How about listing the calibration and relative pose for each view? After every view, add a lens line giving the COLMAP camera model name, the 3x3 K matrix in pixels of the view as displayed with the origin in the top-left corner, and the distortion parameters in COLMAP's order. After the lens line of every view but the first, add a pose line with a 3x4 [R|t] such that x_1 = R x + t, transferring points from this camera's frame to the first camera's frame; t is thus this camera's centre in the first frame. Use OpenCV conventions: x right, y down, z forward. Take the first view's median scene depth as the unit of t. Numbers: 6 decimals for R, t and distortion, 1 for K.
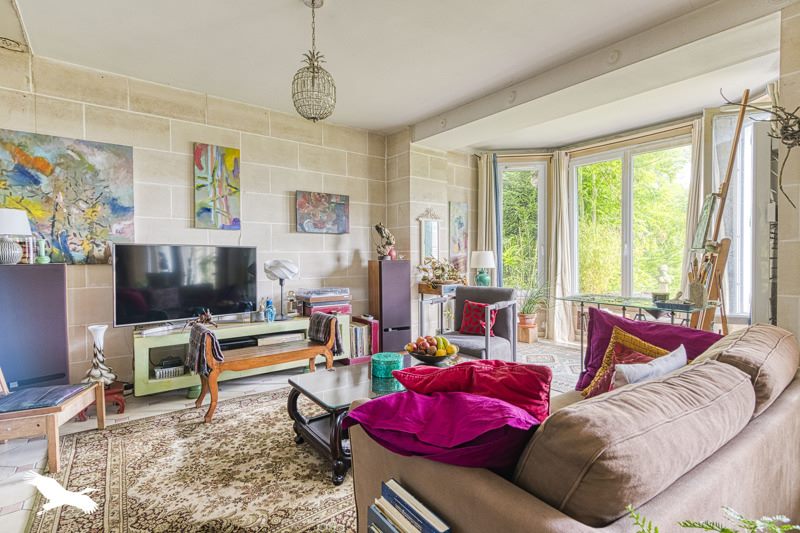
lens RADIAL K [[374.0, 0, 404.1], [0, 374.0, 264.8], [0, 0, 1]] dist [0.004771, 0.000369]
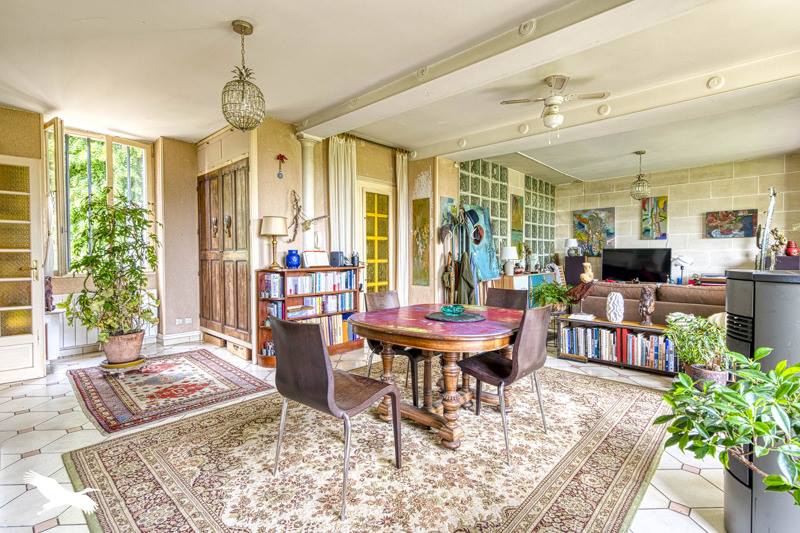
lens RADIAL K [[374.0, 0, 402.3], [0, 374.0, 262.0], [0, 0, 1]] dist [0.004771, 0.000369]
pose [[0.162659, 0.023329, -0.986406, 1.109515], [-0.018425, 0.999618, 0.020603, 0.005273], [0.986510, 0.014824, 0.163027, -0.555789]]
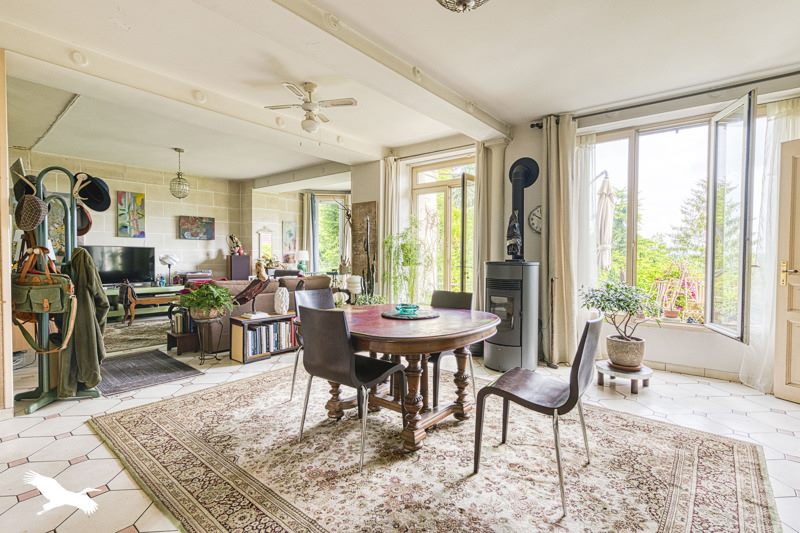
lens RADIAL K [[374.0, 0, 402.4], [0, 374.0, 264.9], [0, 0, 1]] dist [0.004771, 0.000369]
pose [[0.979297, 0.006105, 0.202337, 0.395363], [-0.007648, 0.999947, 0.006846, 0.015943], [-0.202284, -0.008251, 0.979292, -0.977022]]
